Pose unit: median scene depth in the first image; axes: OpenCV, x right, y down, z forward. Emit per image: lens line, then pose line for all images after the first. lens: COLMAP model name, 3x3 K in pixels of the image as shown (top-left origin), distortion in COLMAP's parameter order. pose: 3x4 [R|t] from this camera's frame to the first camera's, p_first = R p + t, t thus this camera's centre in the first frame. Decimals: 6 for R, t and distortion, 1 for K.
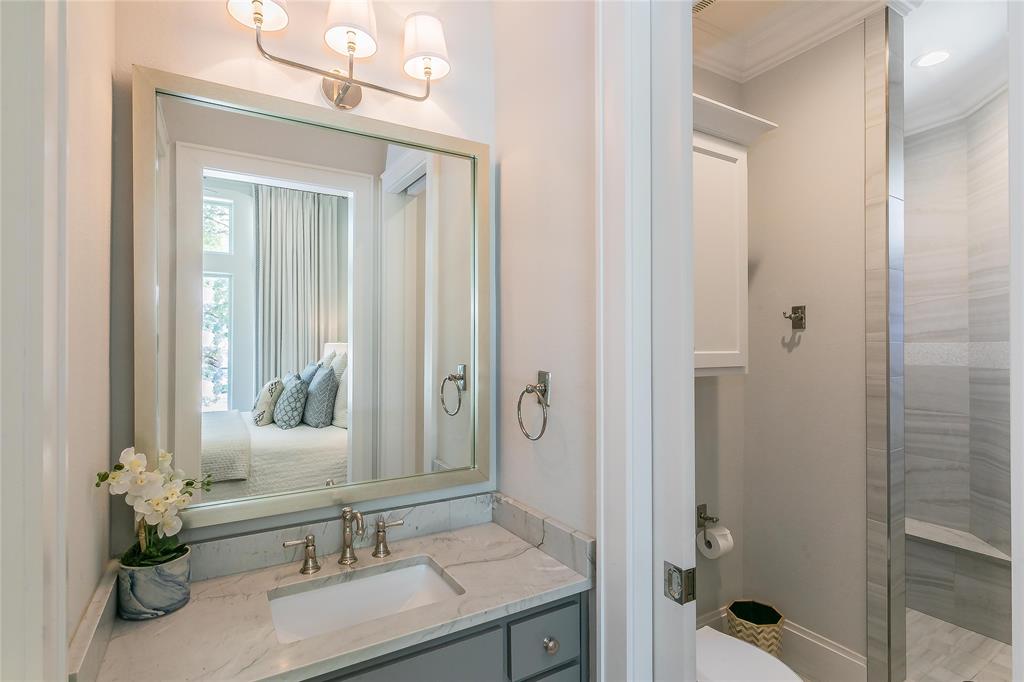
lens RADIAL K [[505.3, 0, 510.9], [0, 505.3, 347.0], [0, 0, 1]] dist [0.000448, -0.000439]
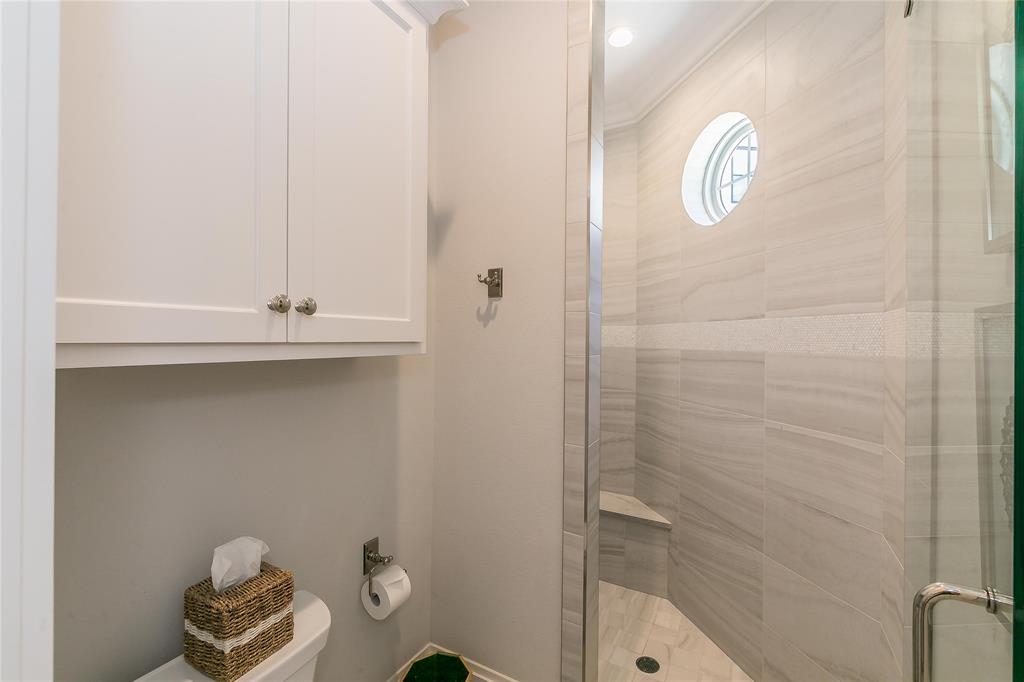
lens RADIAL K [[441.1, 0, 513.7], [0, 441.1, 339.1], [0, 0, 1]] dist [-0.000732, -0.000143]
pose [[0.868310, 0.010670, 0.495907, 0.242736], [-0.013670, 0.999904, 0.002421, 0.027440], [-0.495833, -0.008881, 0.868372, 0.368428]]
